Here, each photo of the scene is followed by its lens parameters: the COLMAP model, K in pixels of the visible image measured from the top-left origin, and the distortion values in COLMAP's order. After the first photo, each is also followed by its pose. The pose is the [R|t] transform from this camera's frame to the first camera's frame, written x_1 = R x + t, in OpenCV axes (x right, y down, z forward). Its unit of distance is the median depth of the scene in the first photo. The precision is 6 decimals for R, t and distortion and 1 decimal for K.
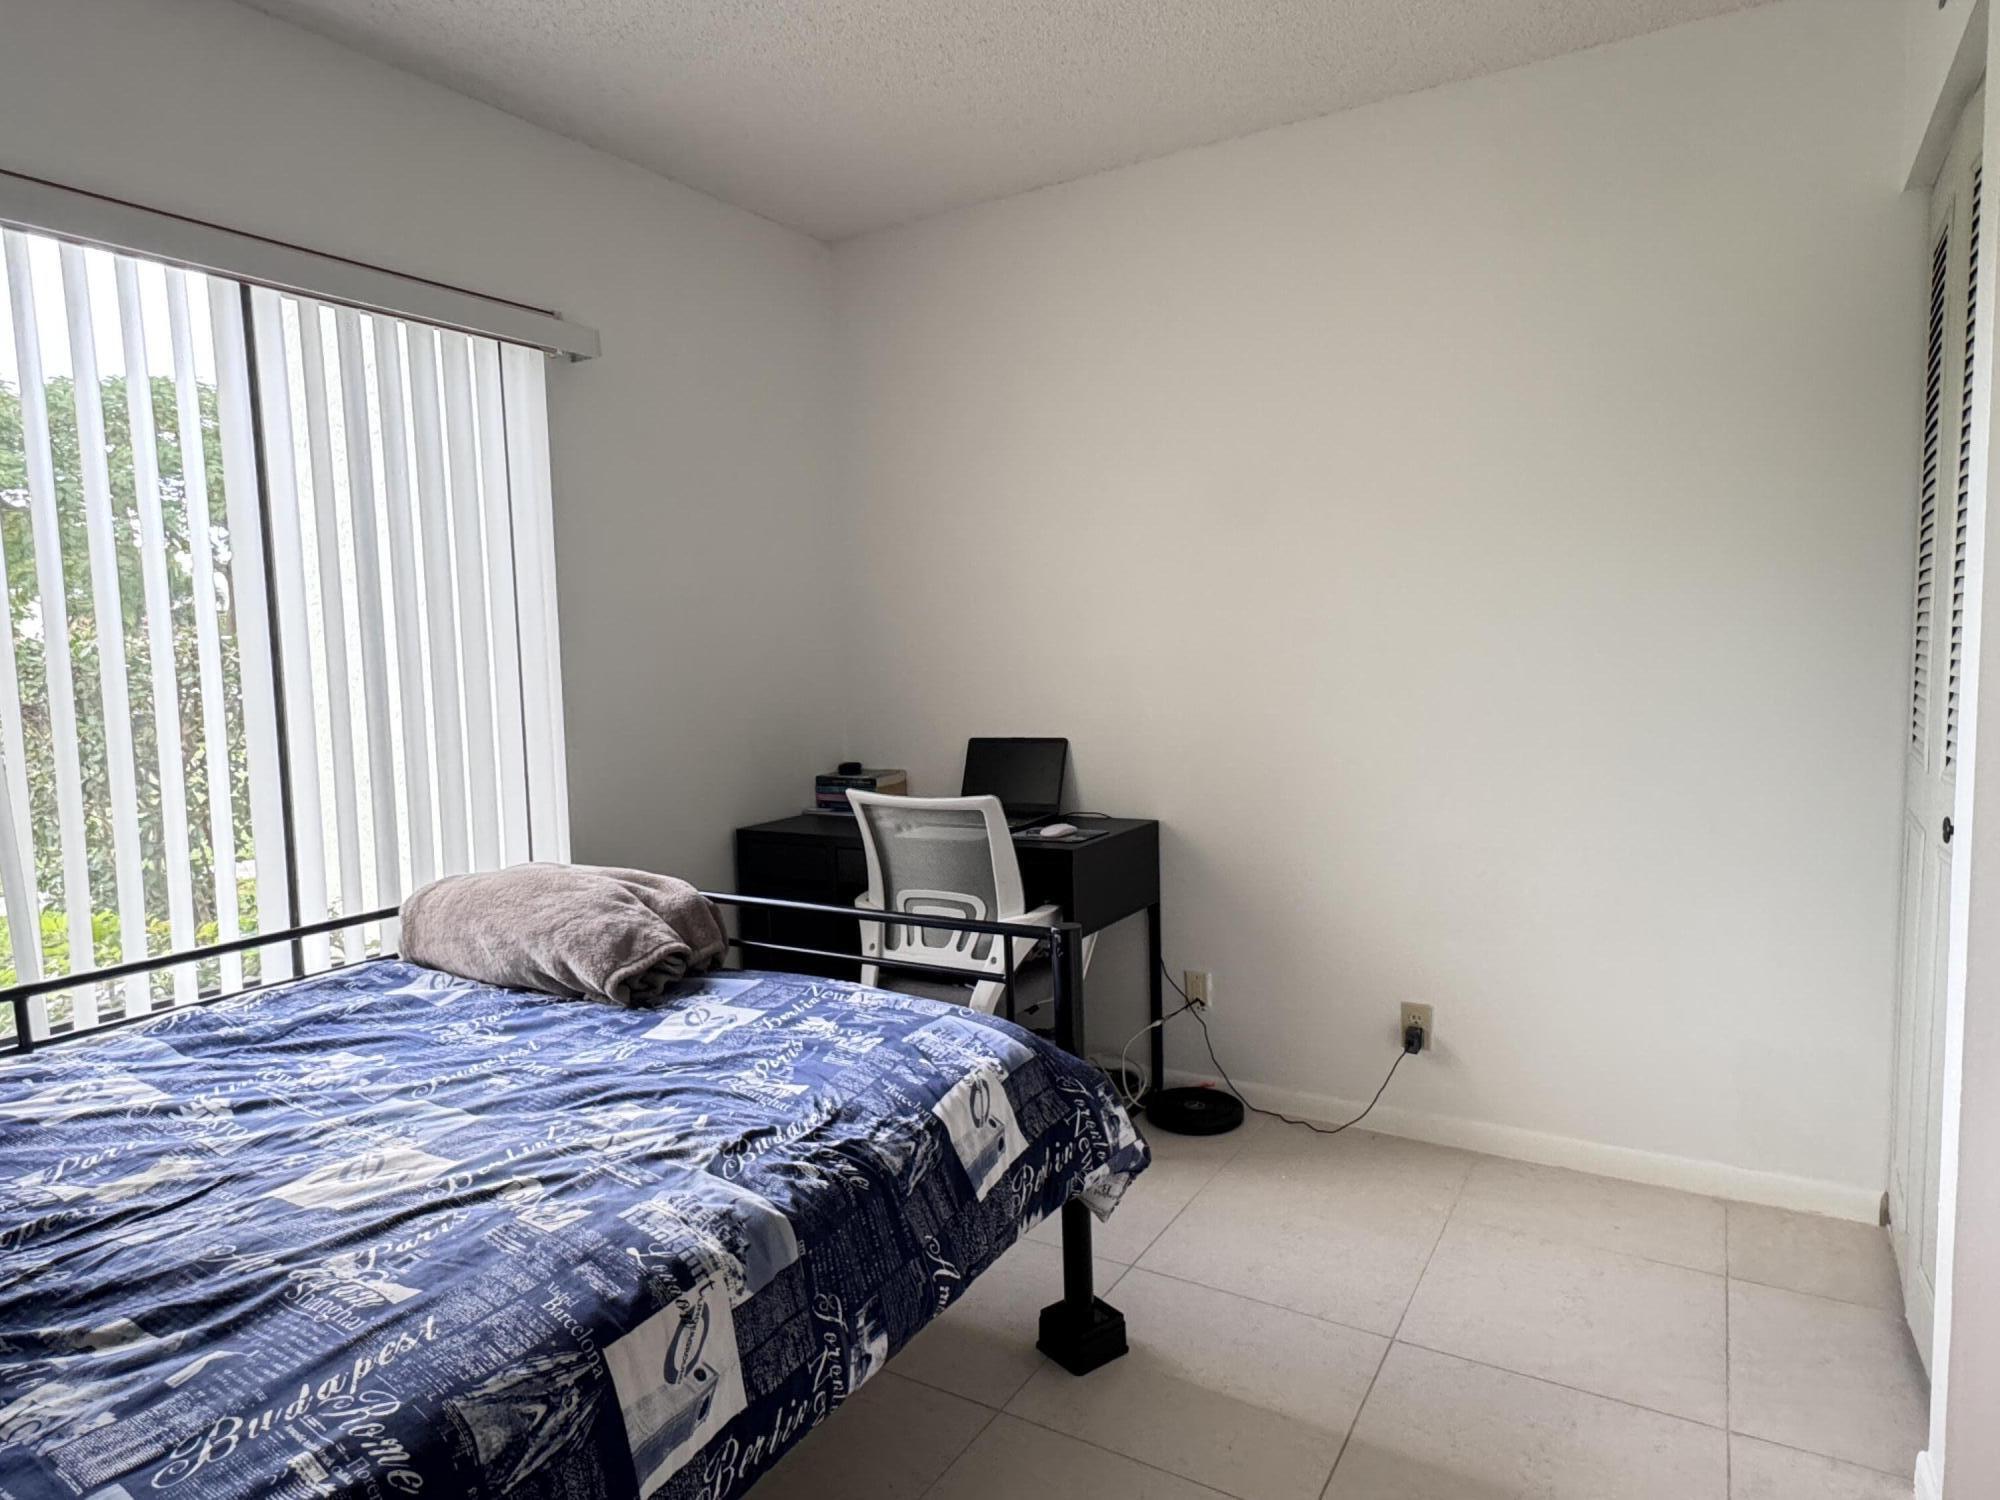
lens RADIAL K [[1186.7, 0, 1000.0], [0, 1186.7, 750.0], [0, 0, 1]] dist [0.002728, 0.000563]
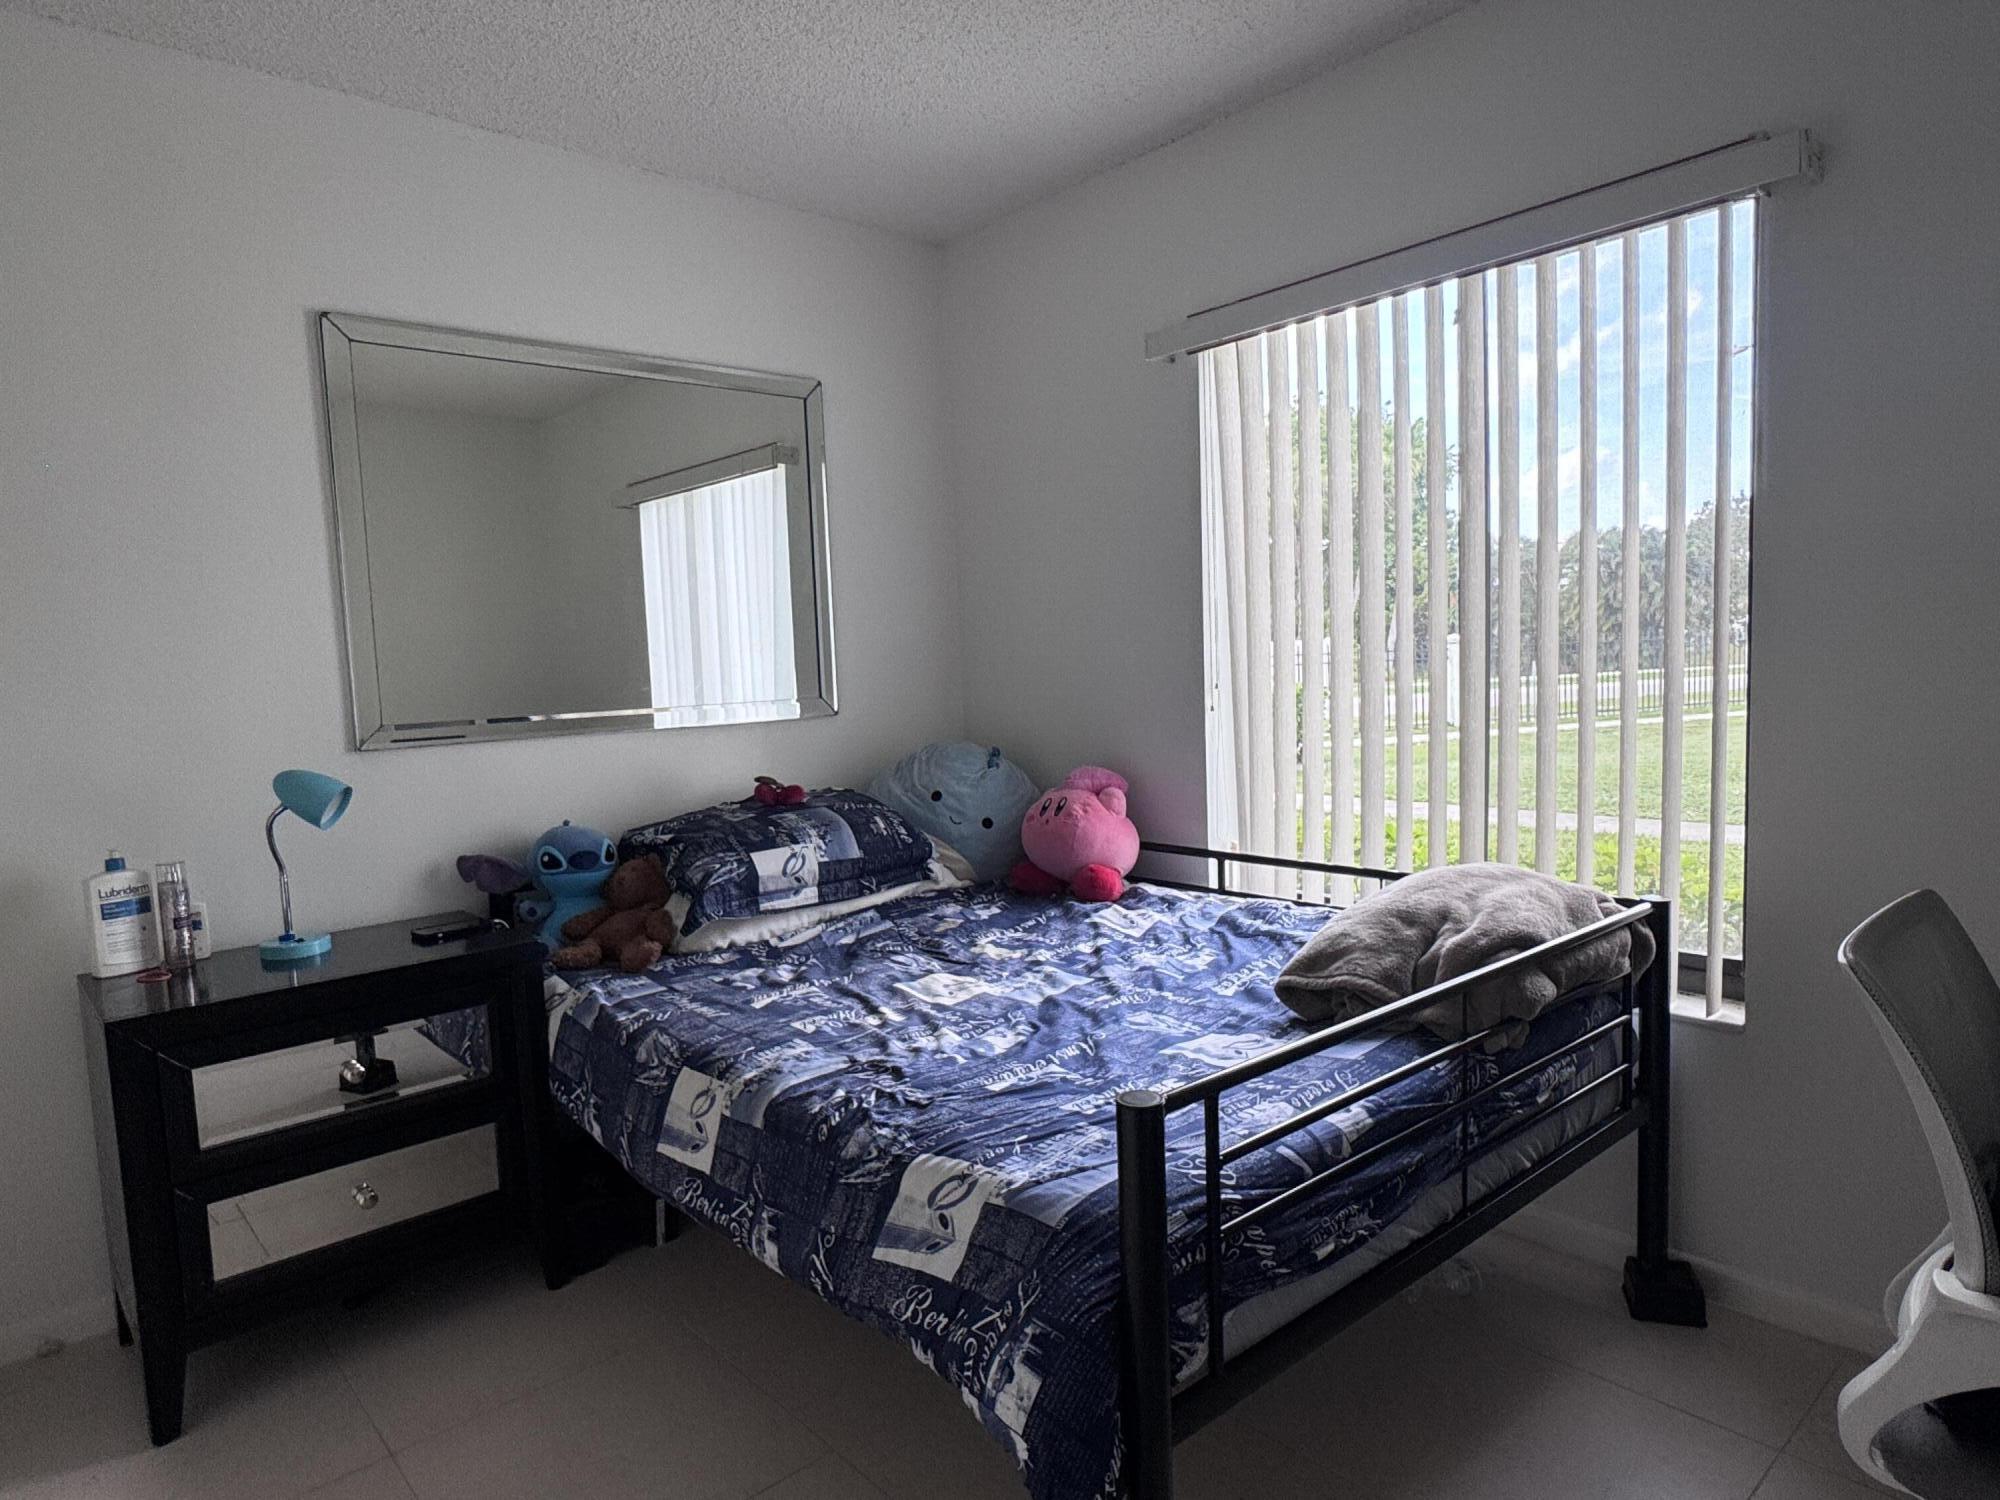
lens RADIAL K [[1186.7, 0, 1000.0], [0, 1186.7, 750.0], [0, 0, 1]] dist [0.002728, 0.000563]
pose [[-0.295063, 0.112291, -0.948856, 0.798470], [-0.030511, 0.991456, 0.126821, -0.133563], [0.954991, 0.066371, -0.289116, 1.355174]]
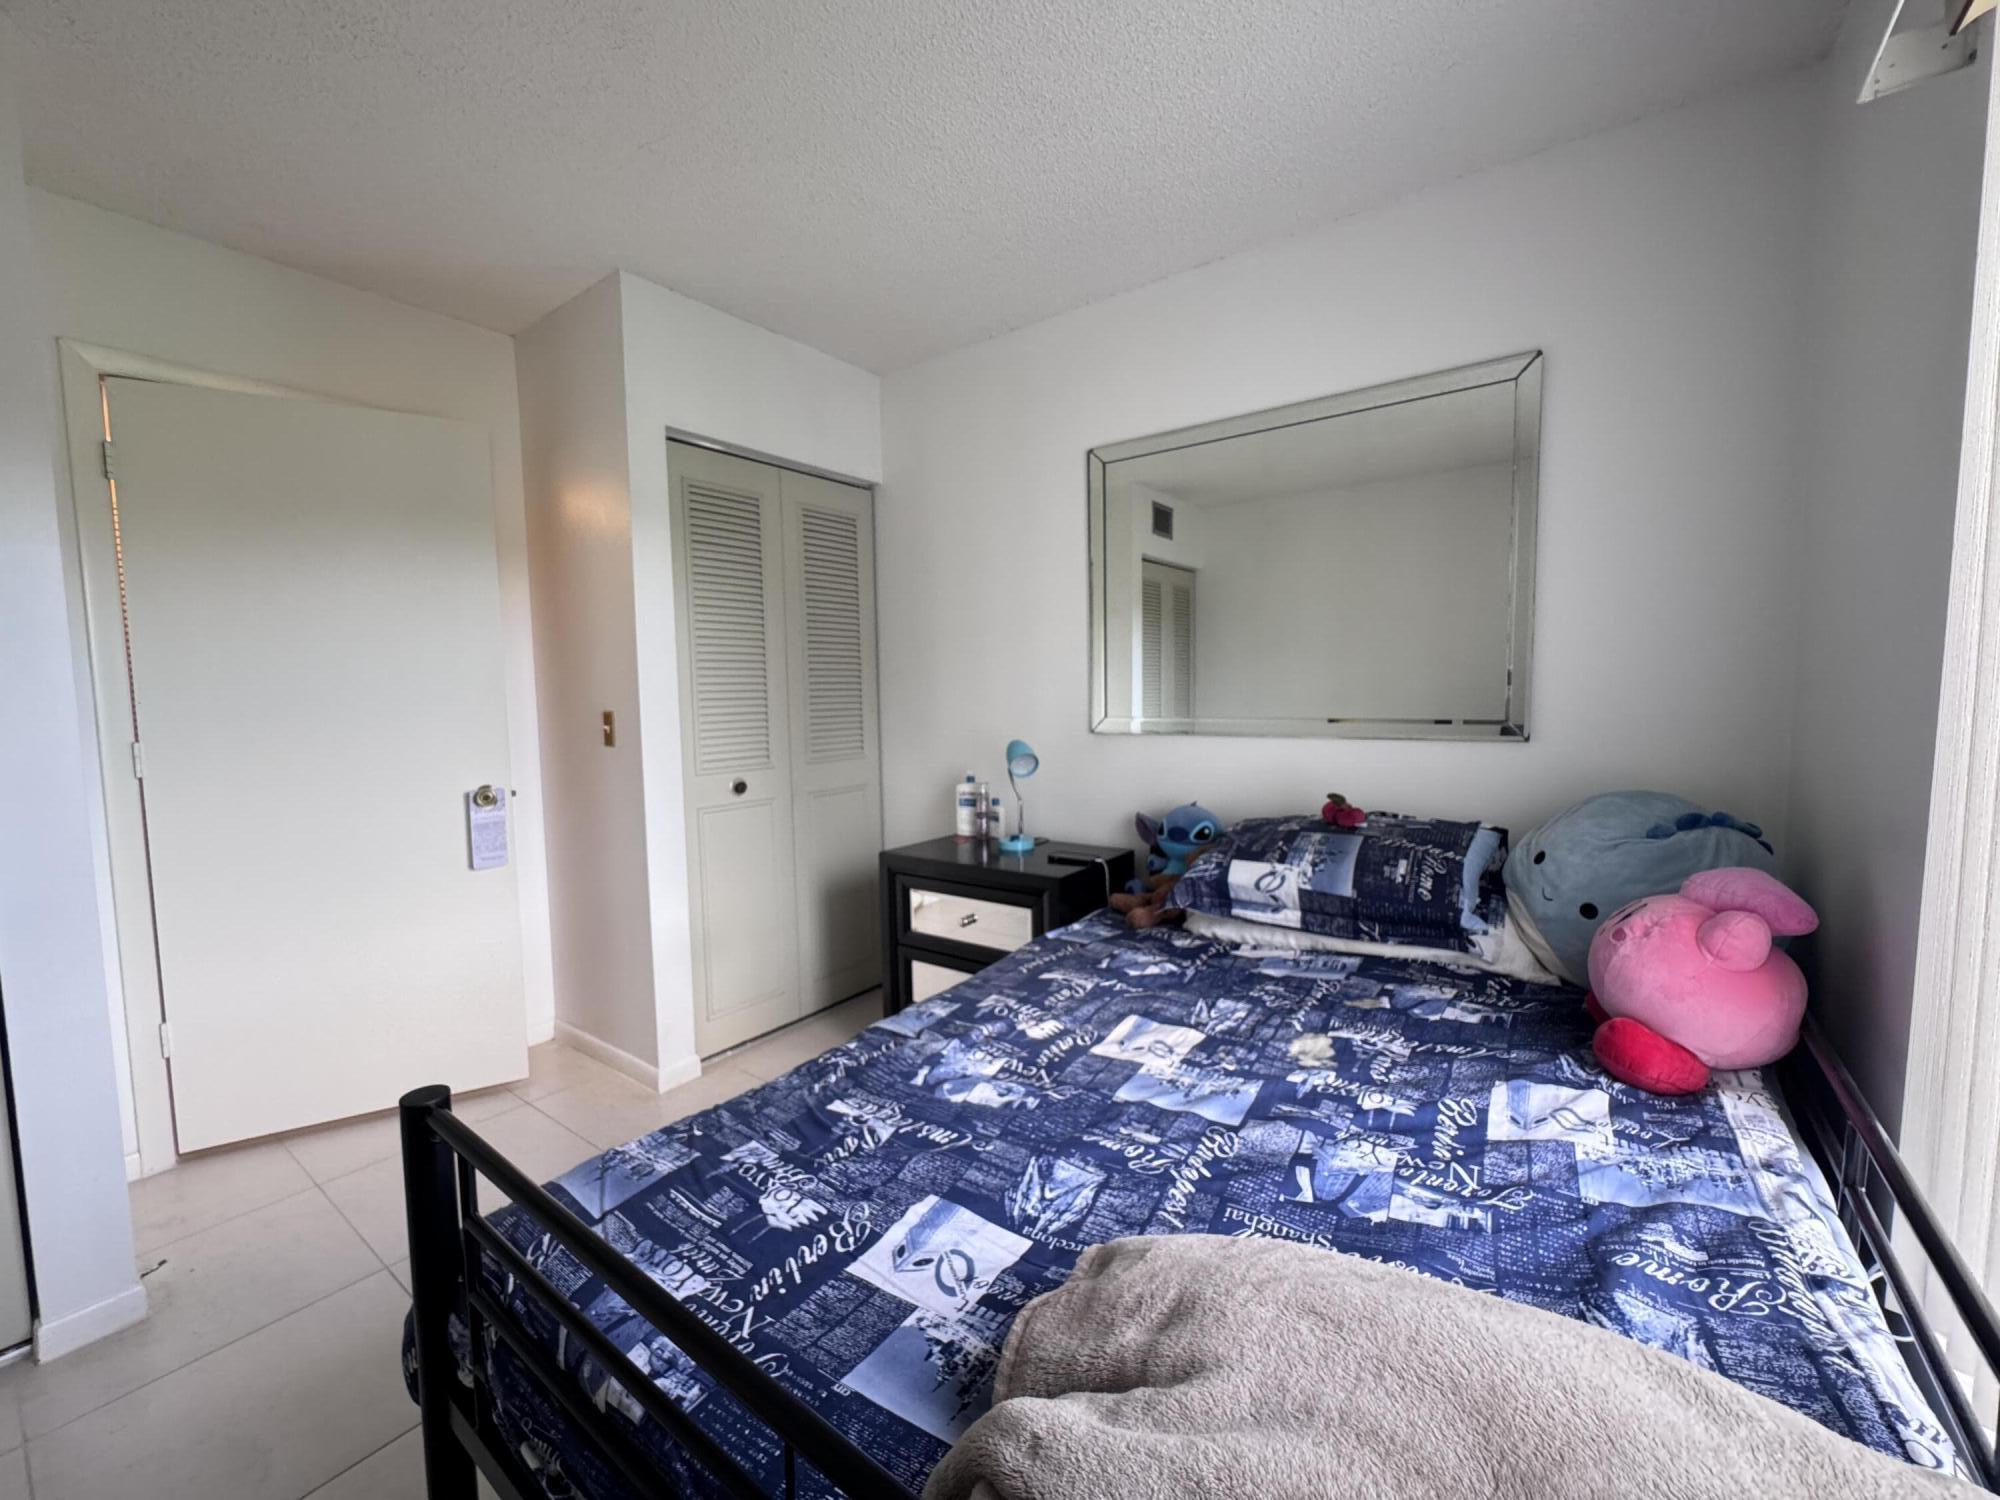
lens RADIAL K [[800.9, 0, 1000.0], [0, 800.9, 750.0], [0, 0, 1]] dist [-0.001597, -0.000055]
pose [[-0.994794, 0.037506, 0.094756, -0.418450], [0.052015, 0.986445, 0.155632, -0.139002], [-0.087635, 0.159750, -0.983260, 1.739915]]
